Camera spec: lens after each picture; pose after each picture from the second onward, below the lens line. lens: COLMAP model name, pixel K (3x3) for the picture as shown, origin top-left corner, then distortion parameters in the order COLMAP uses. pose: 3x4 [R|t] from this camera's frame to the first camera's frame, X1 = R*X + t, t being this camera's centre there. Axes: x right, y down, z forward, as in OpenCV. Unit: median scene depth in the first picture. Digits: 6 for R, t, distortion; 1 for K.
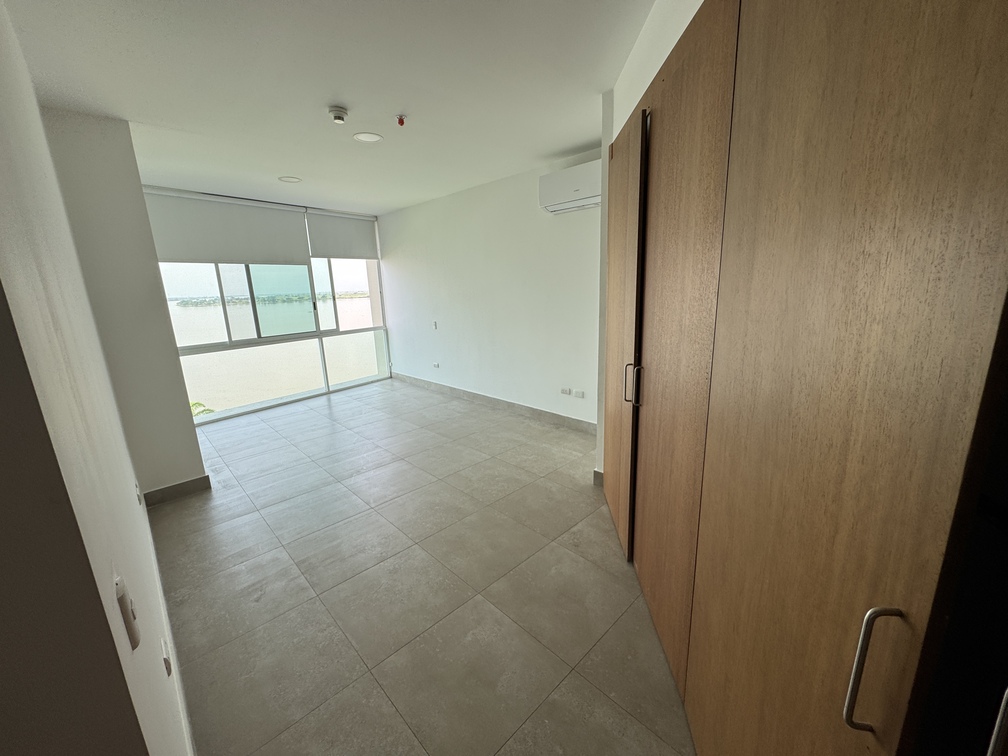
lens RADIAL K [[400.6, 0, 504.0], [0, 400.6, 378.0], [0, 0, 1]] dist [-0.001543, -0.000367]
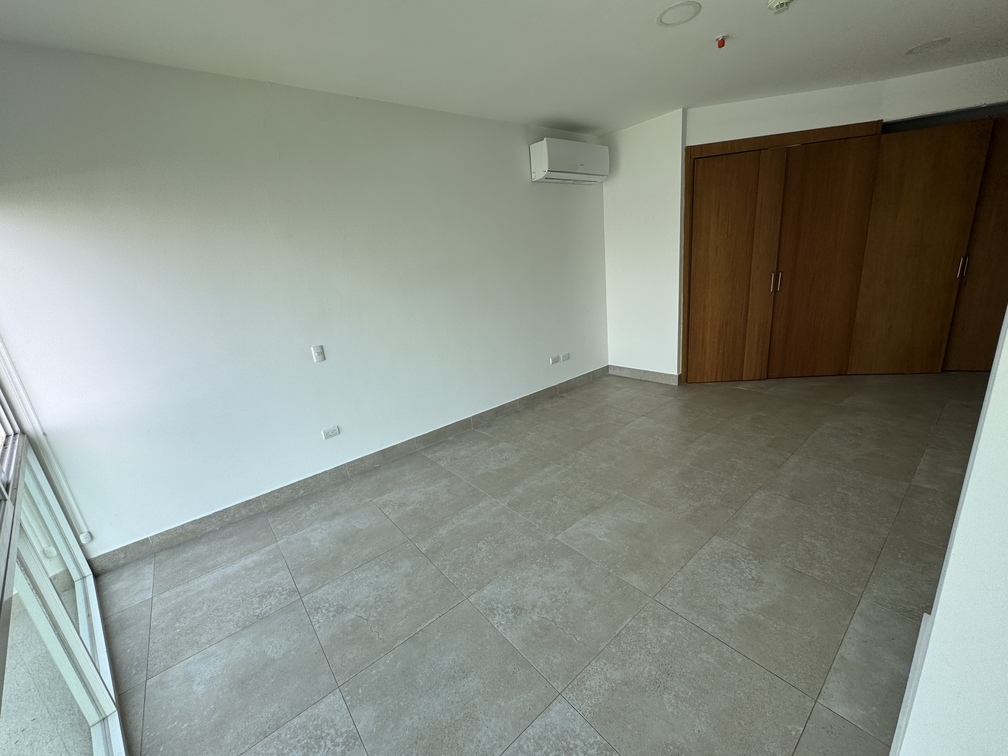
lens RADIAL K [[400.6, 0, 504.0], [0, 400.6, 378.0], [0, 0, 1]] dist [-0.001543, -0.000367]
pose [[0.087286, -0.251140, 0.964007, -0.825550], [0.319645, 0.923593, 0.211669, -0.177031], [-0.943508, 0.289664, 0.160893, 0.935207]]
